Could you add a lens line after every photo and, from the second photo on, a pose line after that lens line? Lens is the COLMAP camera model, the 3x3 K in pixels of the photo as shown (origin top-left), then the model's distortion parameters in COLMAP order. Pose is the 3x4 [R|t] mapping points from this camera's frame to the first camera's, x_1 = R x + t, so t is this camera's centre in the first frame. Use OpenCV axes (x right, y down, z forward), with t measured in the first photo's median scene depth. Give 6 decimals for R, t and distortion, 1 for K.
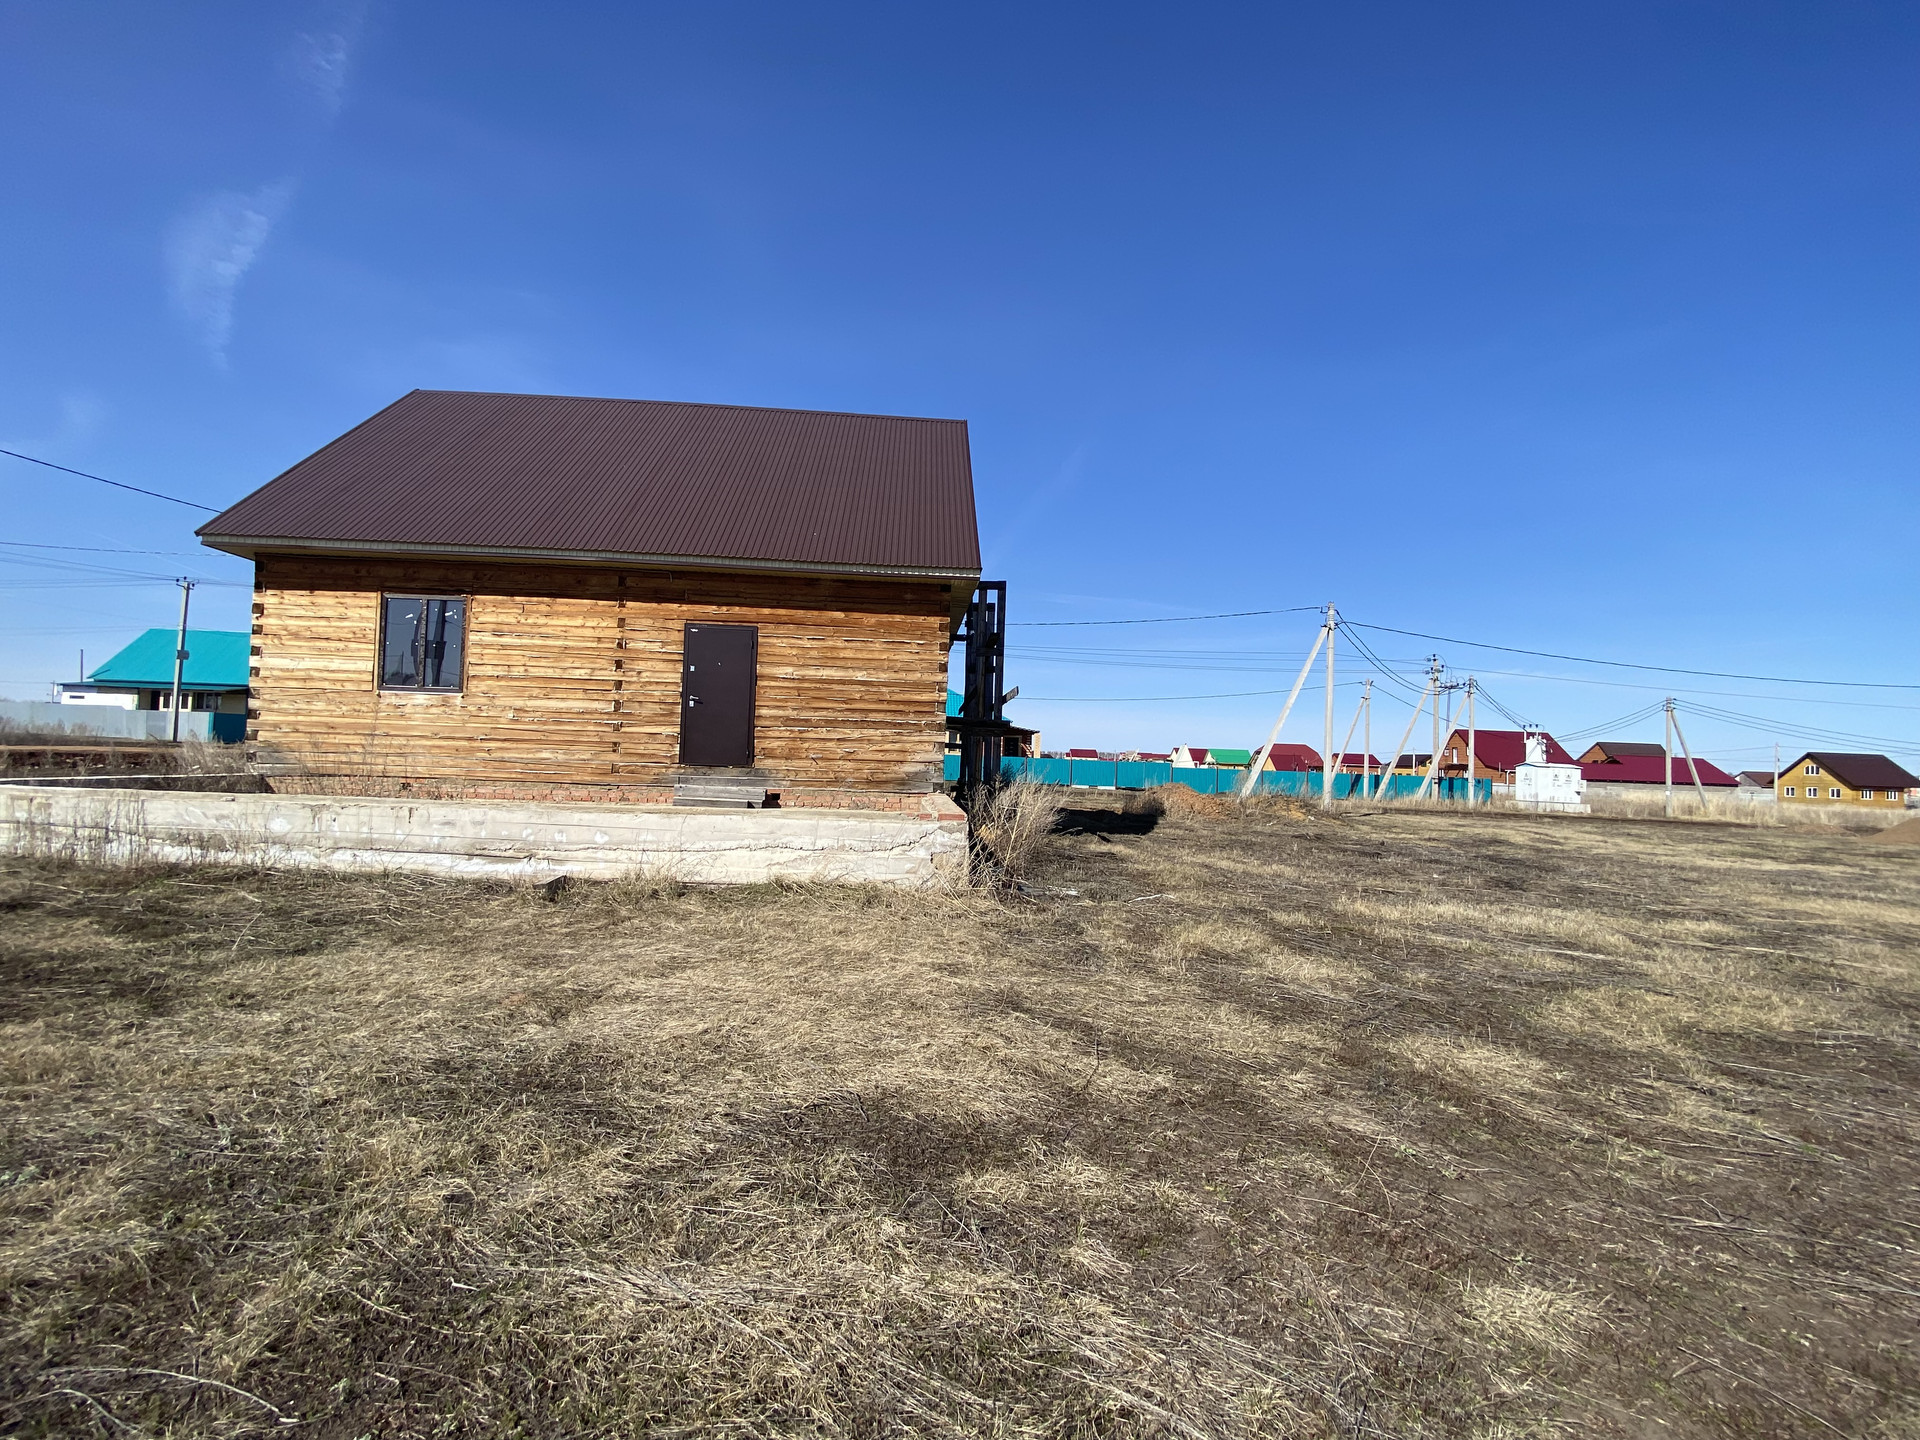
lens RADIAL K [[779.0, 0, 952.1], [0, 779.0, 732.6], [0, 0, 1]] dist [0.013050, -0.016682]
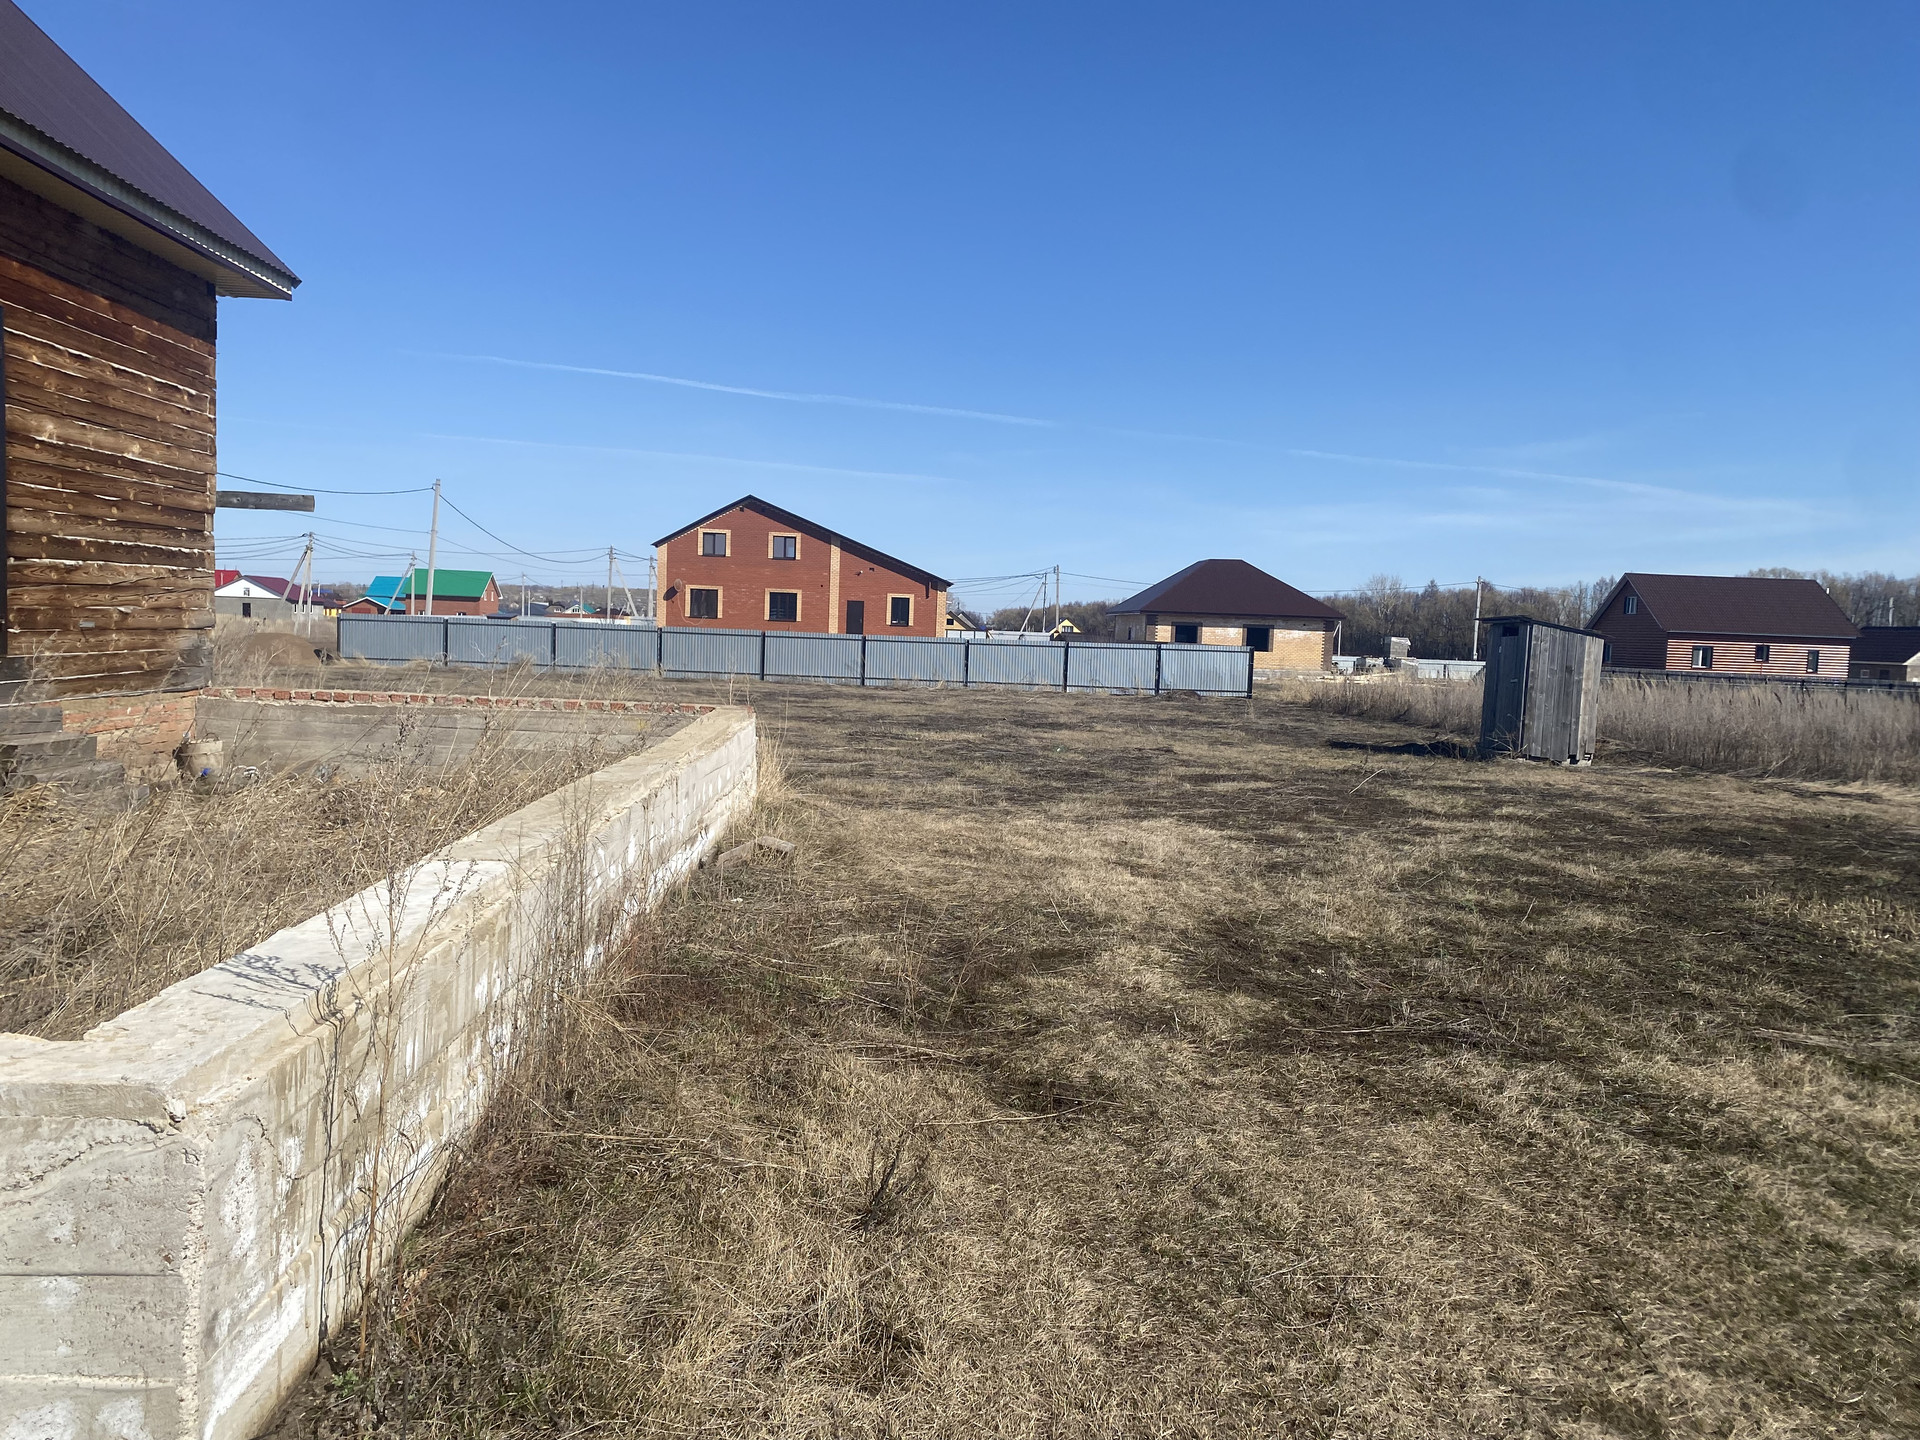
lens RADIAL K [[1472.7, 0, 957.6], [0, 1472.7, 720.3], [0, 0, 1]] dist [0.048415, -0.055268]
pose [[0.012972, -0.097374, 0.995163, -0.511941], [-0.073752, 0.992443, 0.098069, -0.017910], [-0.997192, -0.074668, 0.005692, 0.241846]]
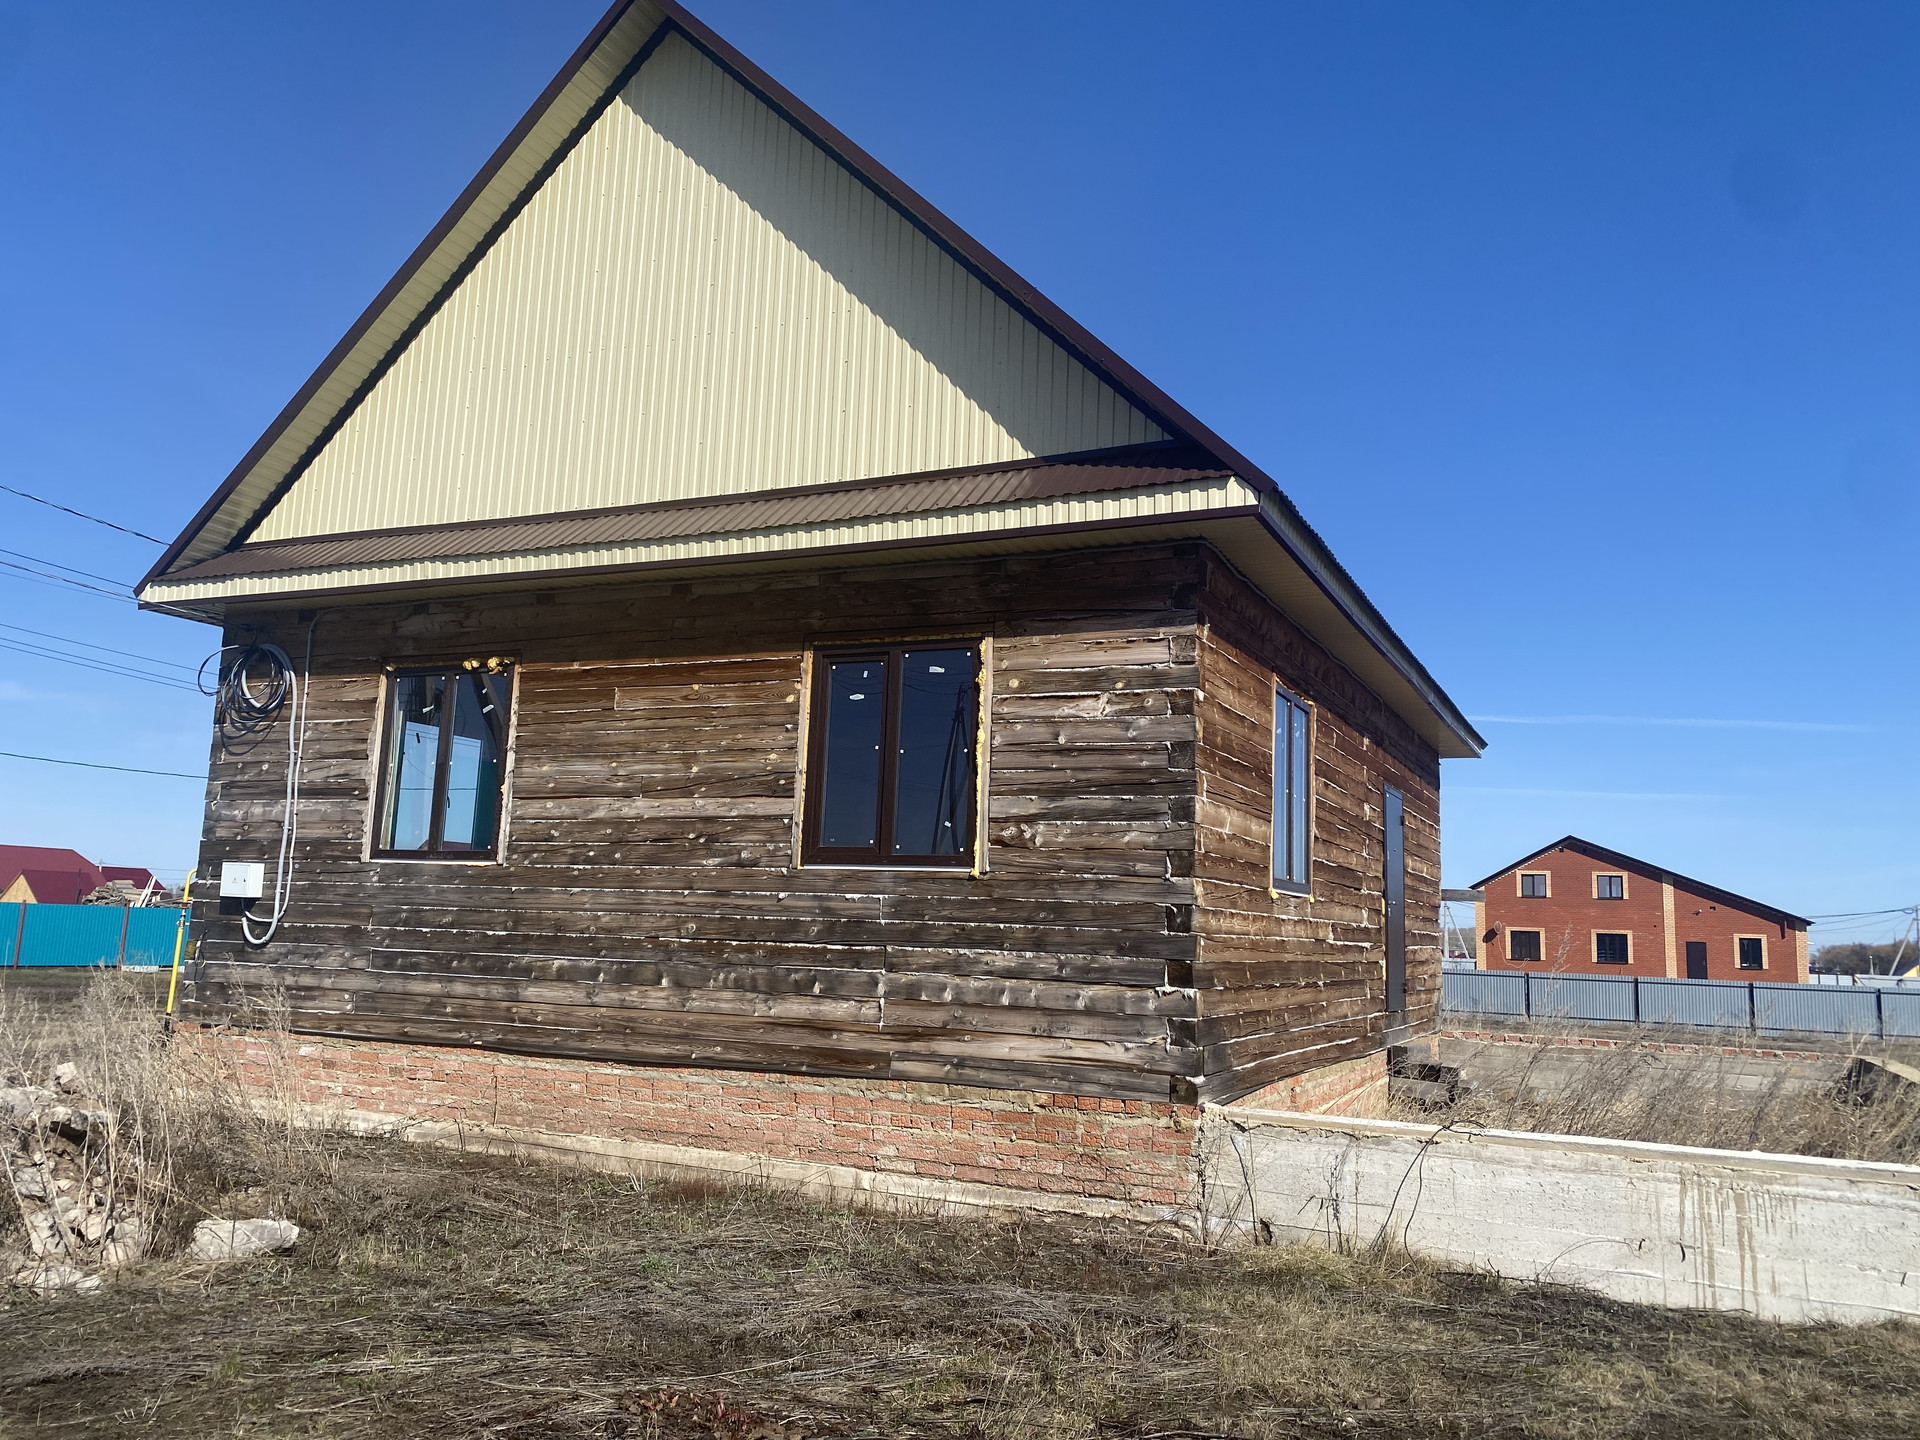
lens RADIAL K [[1472.7, 0, 948.9], [0, 1472.7, 699.9], [0, 0, 1]] dist [0.048415, -0.055268]
pose [[0.484933, 0.120294, 0.866239, -0.766340], [-0.051050, 0.992700, -0.109277, -0.028567], [-0.873060, 0.008770, 0.487533, 0.359539]]
